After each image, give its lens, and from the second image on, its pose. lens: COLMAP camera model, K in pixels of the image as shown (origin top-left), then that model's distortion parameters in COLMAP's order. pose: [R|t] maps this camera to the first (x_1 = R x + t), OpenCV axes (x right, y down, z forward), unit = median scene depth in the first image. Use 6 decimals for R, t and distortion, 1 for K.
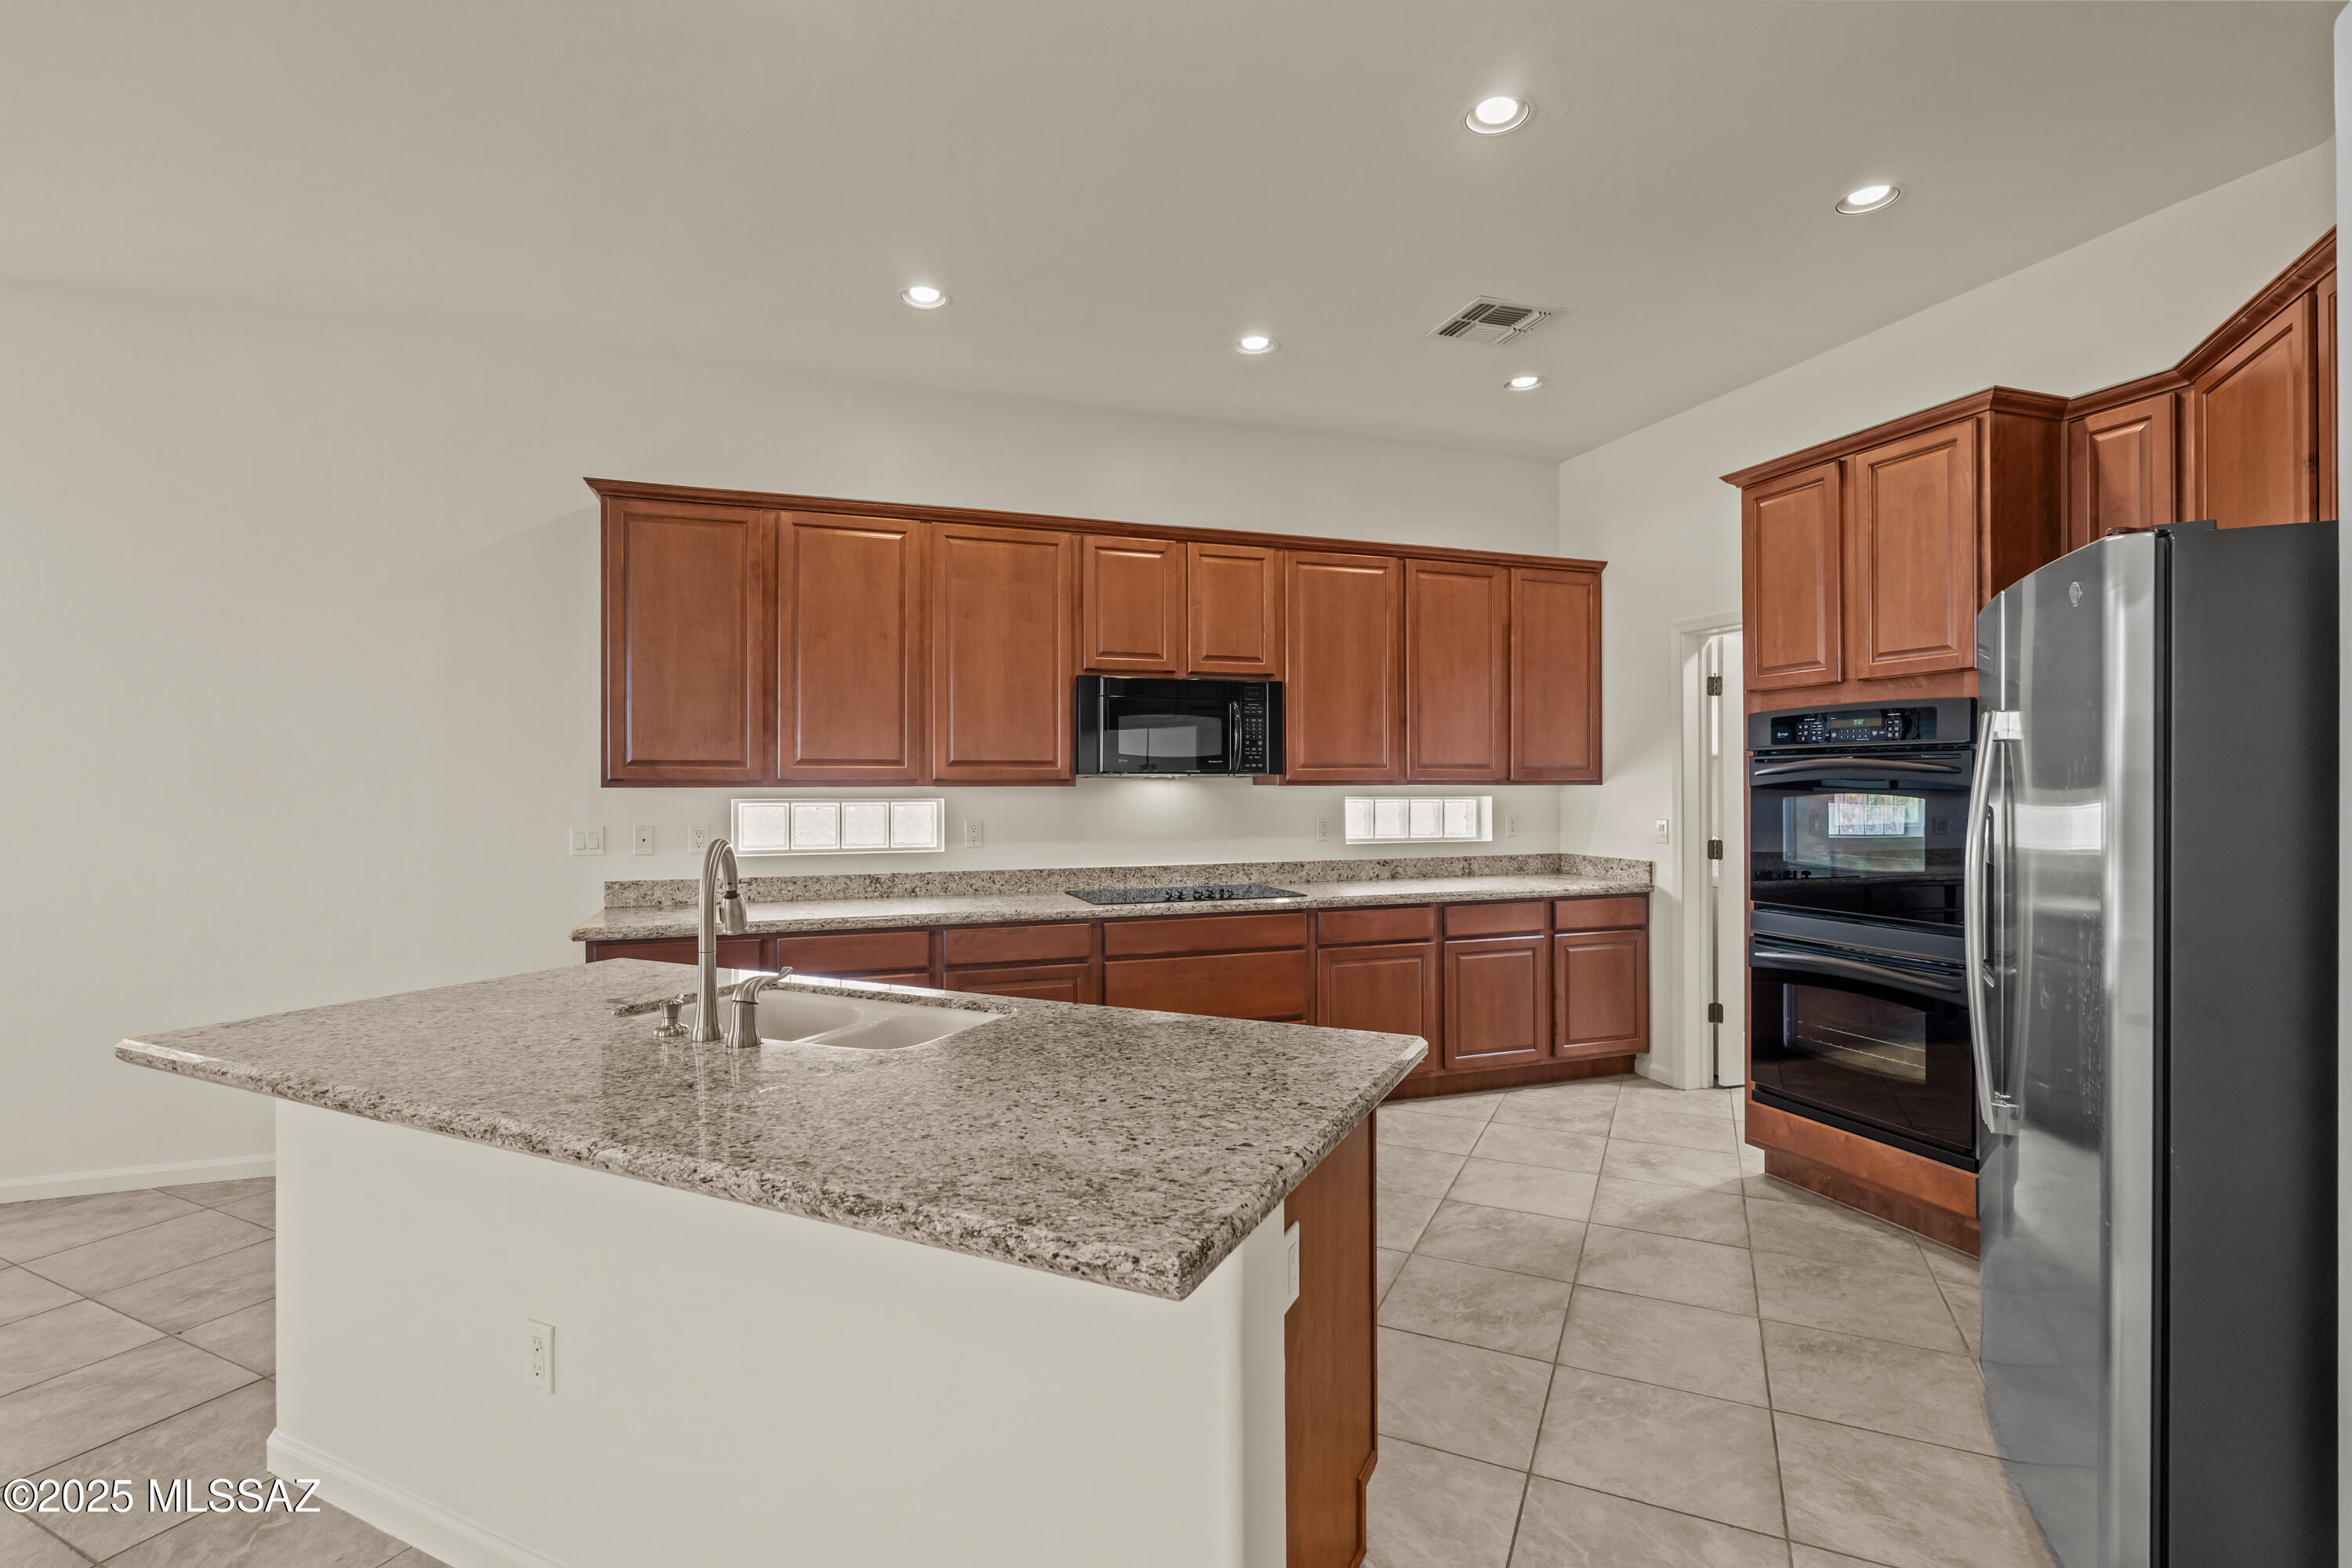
lens RADIAL K [[1067.9, 0, 1178.4], [0, 1067.9, 792.2], [0, 0, 1]] dist [0.000495, 0.000155]
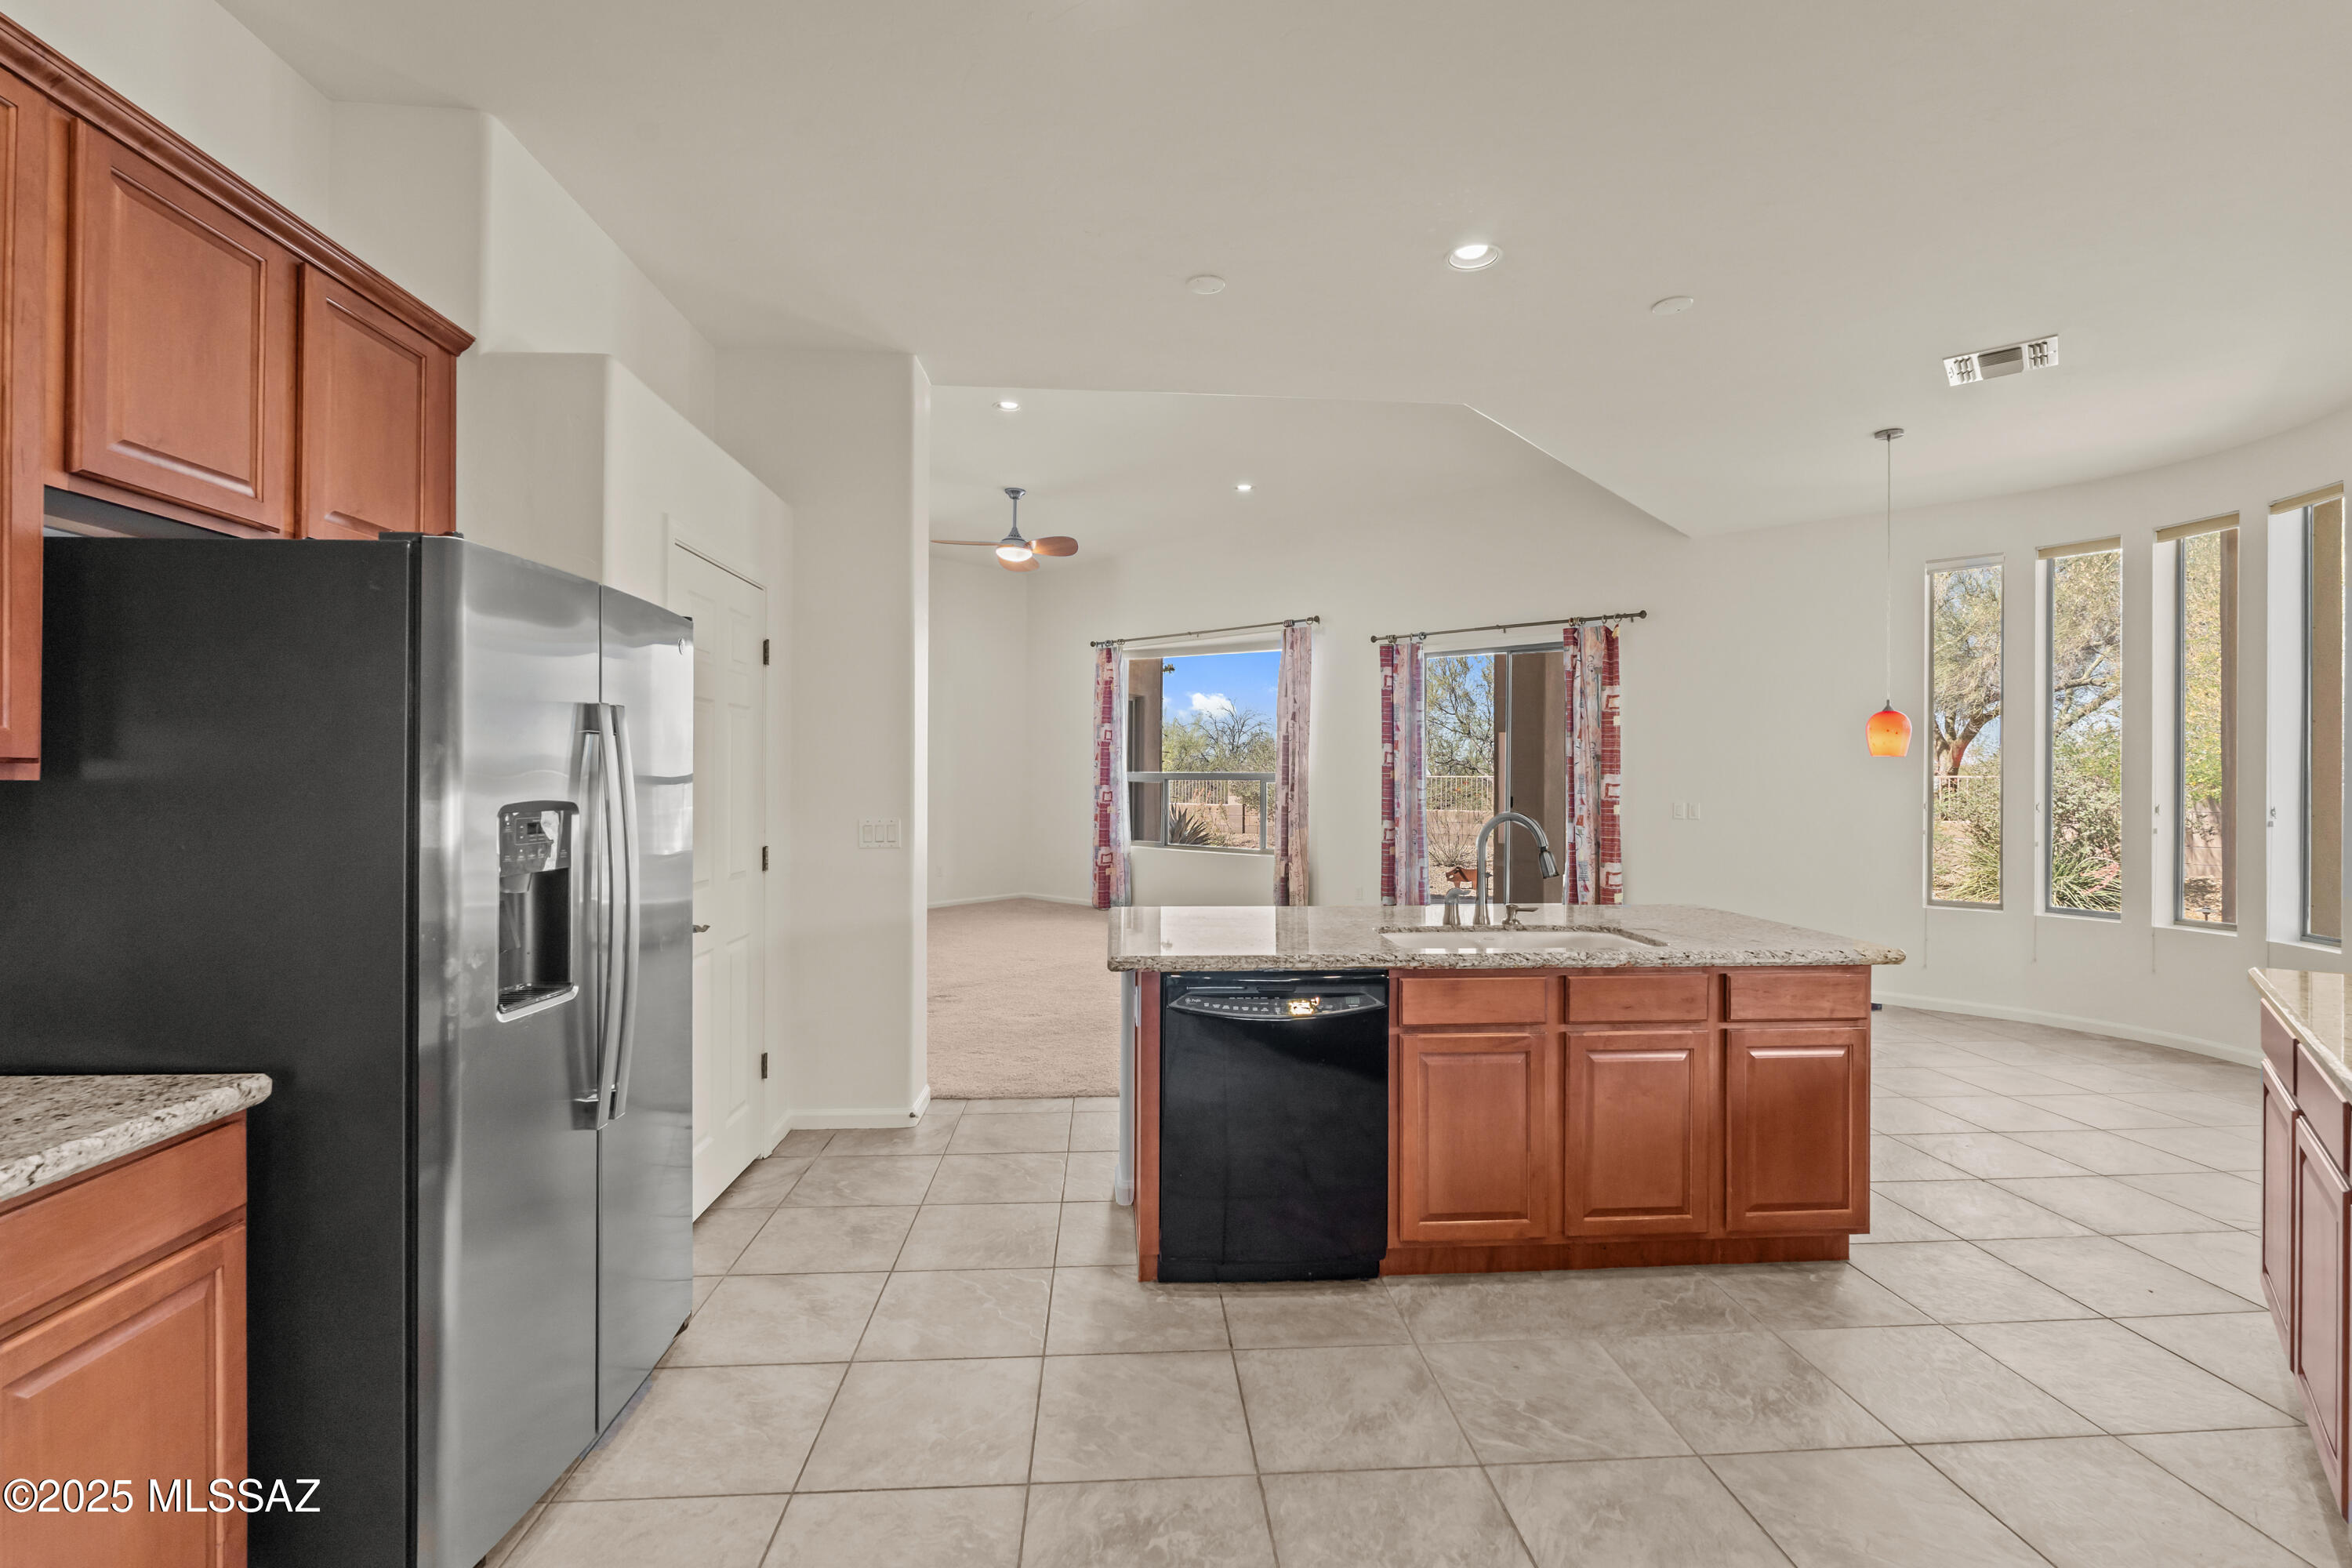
lens RADIAL K [[1046.8, 0, 1183.2], [0, 1046.8, 762.6], [0, 0, 1]] dist [-0.002128, 0.000706]
pose [[-0.869080, -0.004855, -0.494648, 0.356089], [-0.002121, 0.999979, -0.006089, -0.007372], [0.494667, -0.004242, -0.869072, 0.964401]]
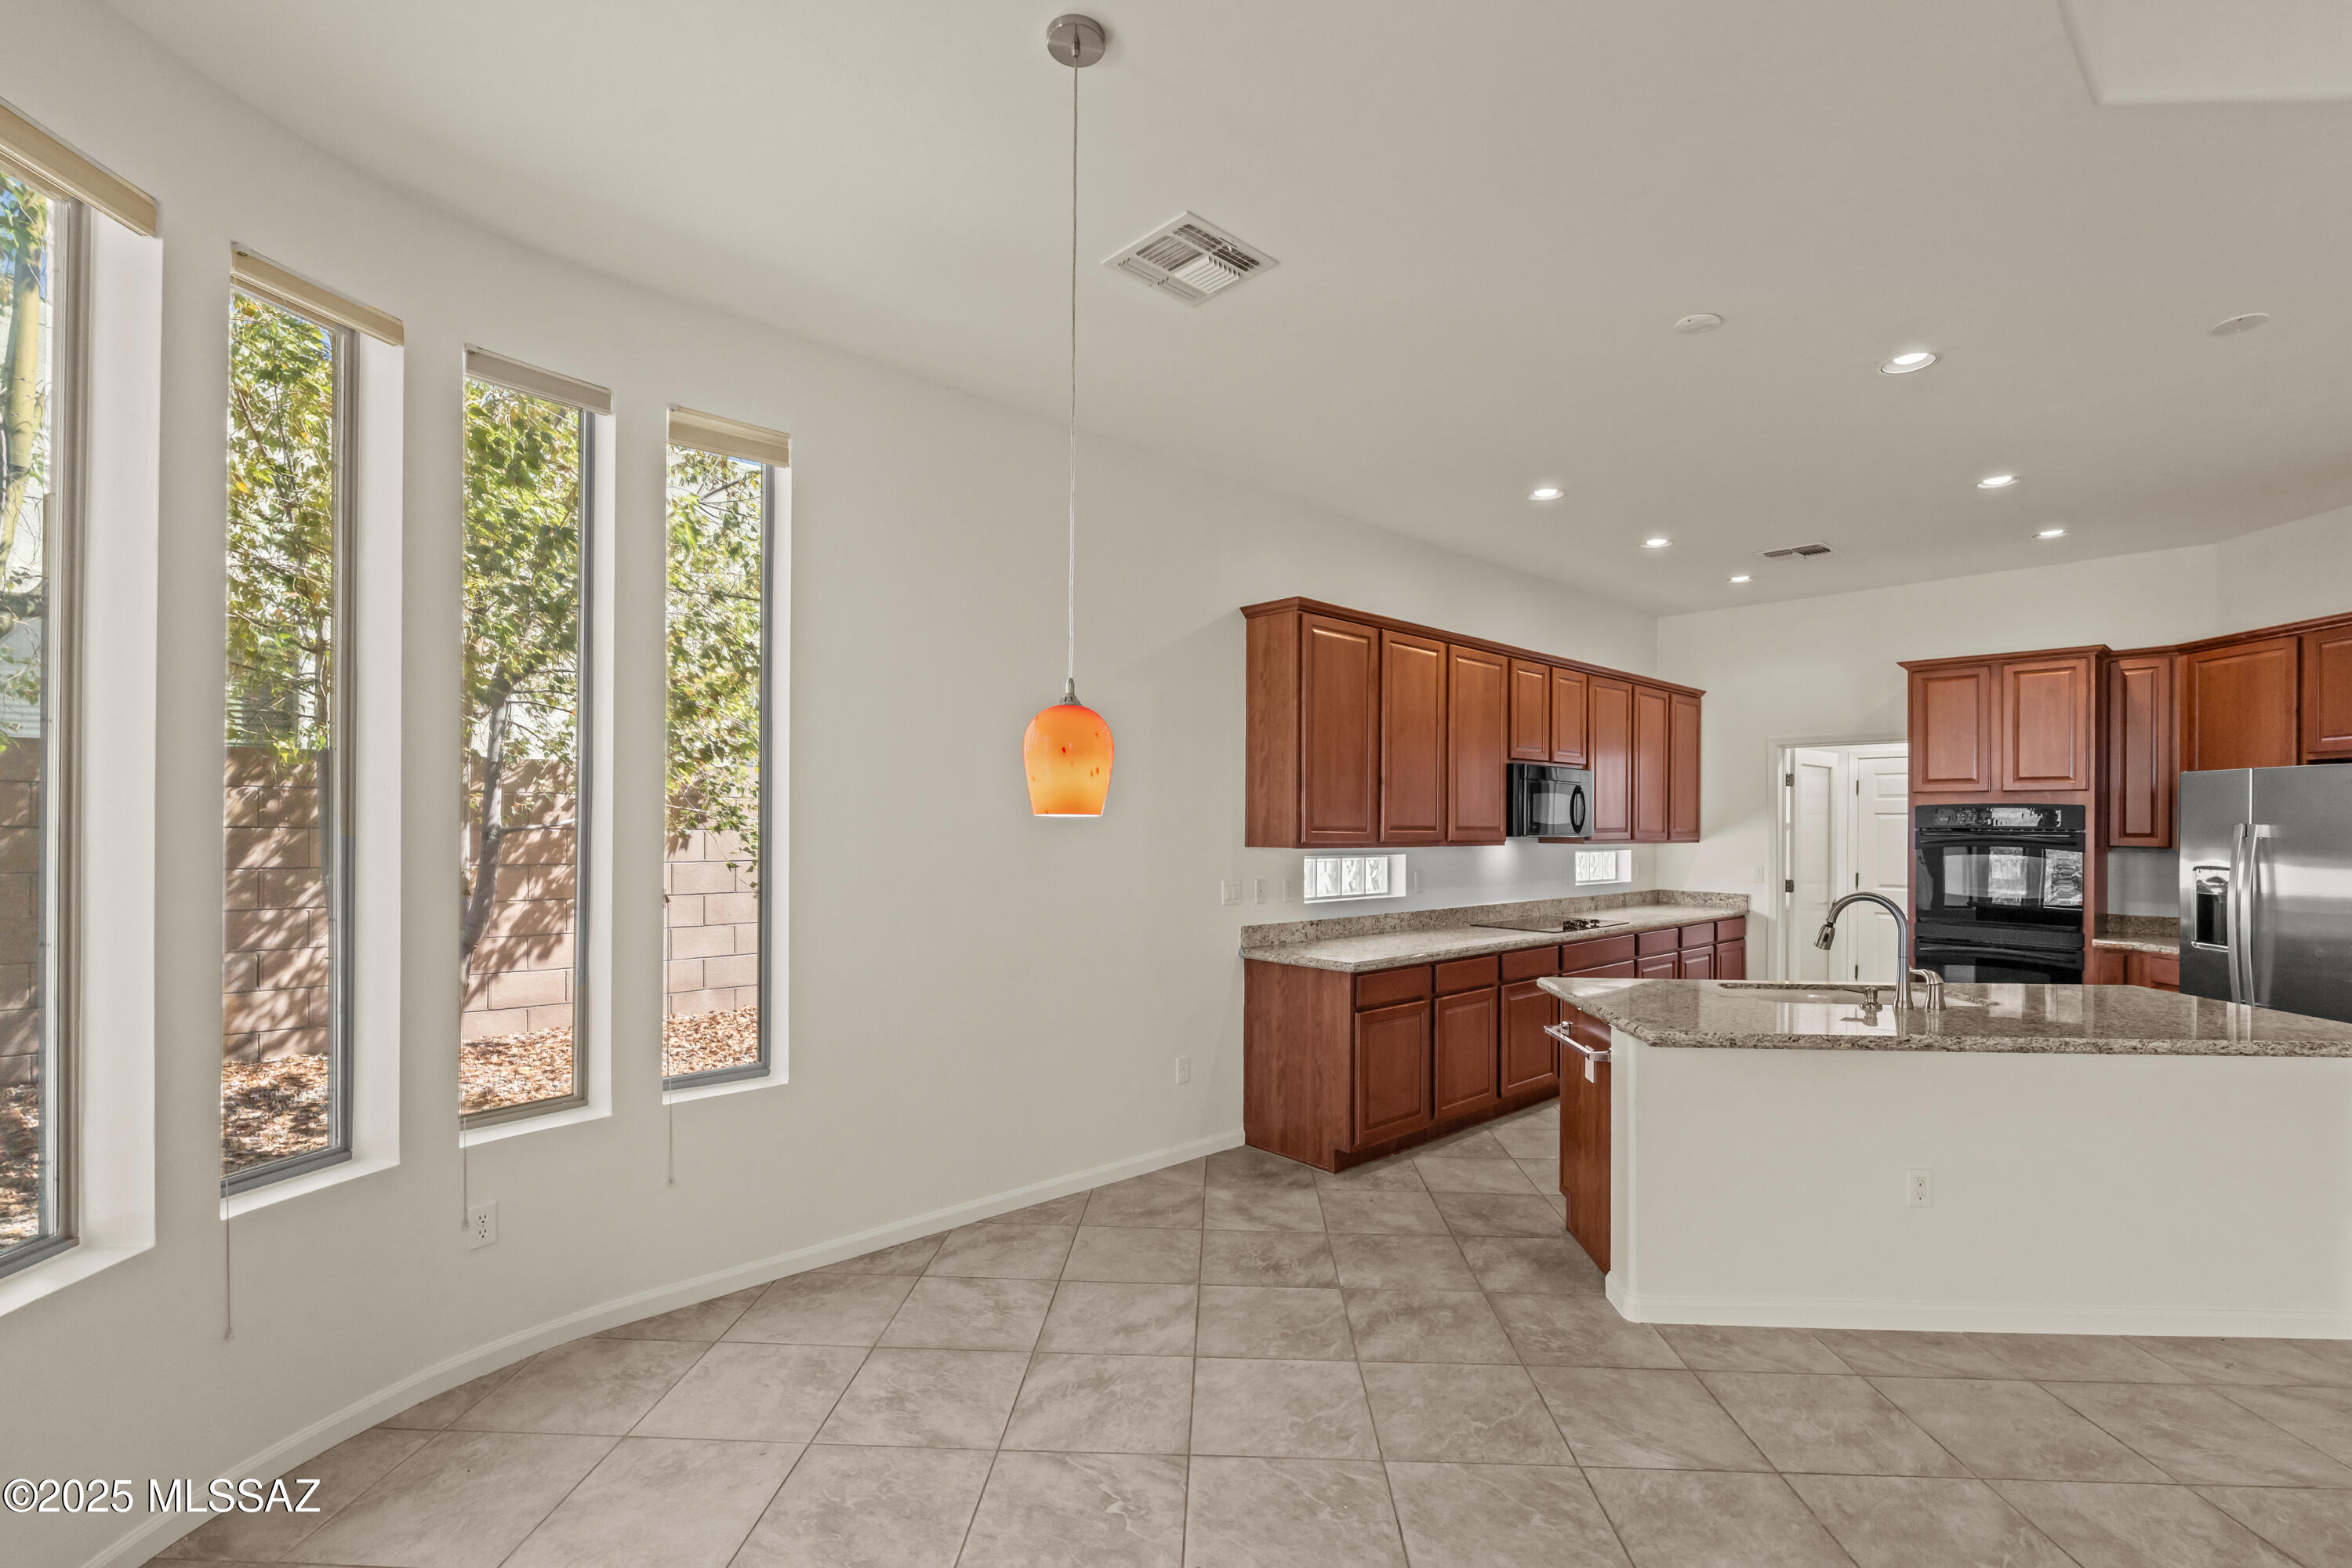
lens RADIAL K [[1046.8, 0, 1174.1], [0, 1046.8, 818.3], [0, 0, 1]] dist [-0.002128, 0.000706]
pose [[0.919460, 0.011451, 0.393017, -0.946313], [-0.007729, 0.999909, -0.011052, -0.021169], [-0.393108, 0.007125, 0.919465, -0.042135]]
